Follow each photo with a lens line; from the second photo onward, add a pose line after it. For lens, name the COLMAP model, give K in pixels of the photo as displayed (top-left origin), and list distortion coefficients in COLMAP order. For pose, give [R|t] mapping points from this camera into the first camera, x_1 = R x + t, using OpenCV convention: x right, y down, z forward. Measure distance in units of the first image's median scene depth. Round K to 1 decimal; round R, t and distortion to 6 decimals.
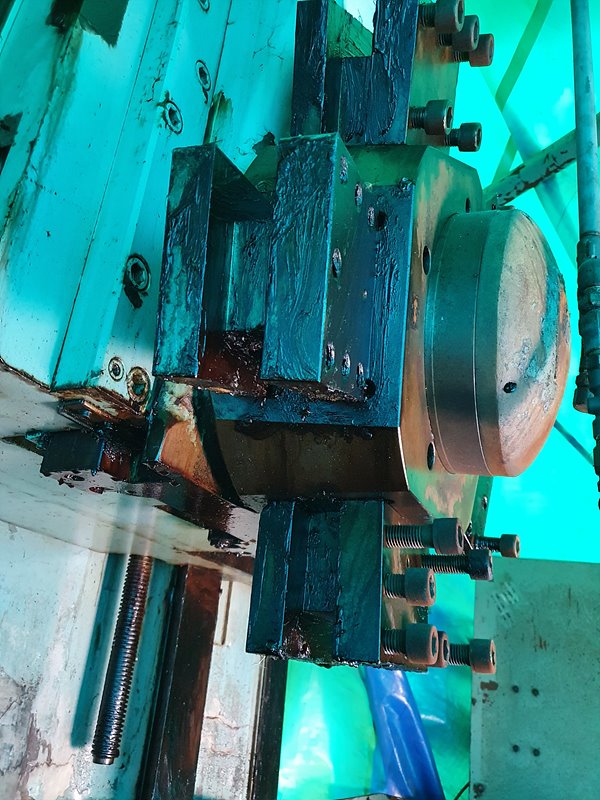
lens RADIAL K [[607.3, 0, 300.0], [0, 607.3, 400.0], [0, 0, 1]] dist [-0.002423, 0.001726]
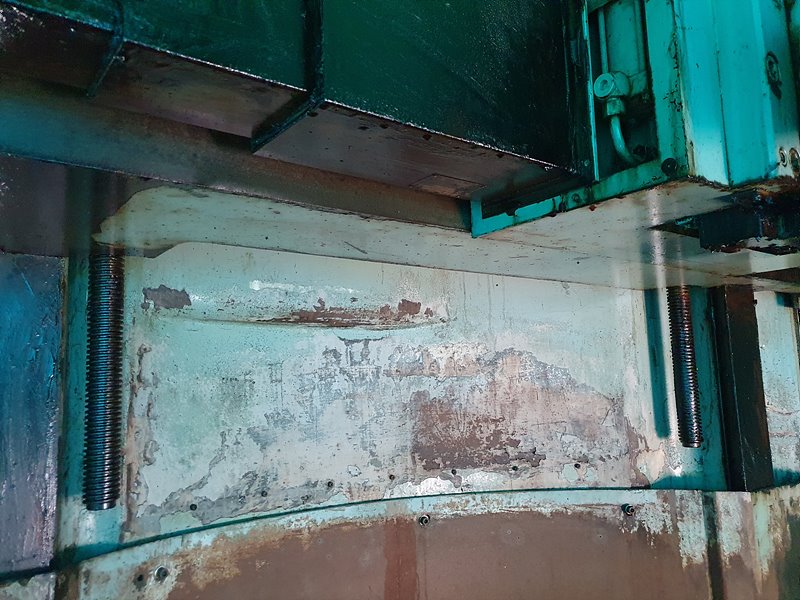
lens RADIAL K [[607.3, 0, 399.7], [0, 607.3, 314.9], [0, 0, 1]] dist [-0.002423, 0.001726]
pose [[0.861916, -0.168710, -0.478161, -0.198946], [0.306538, 0.924556, 0.226342, -0.124102], [0.403901, -0.341662, 0.848605, -0.216985]]
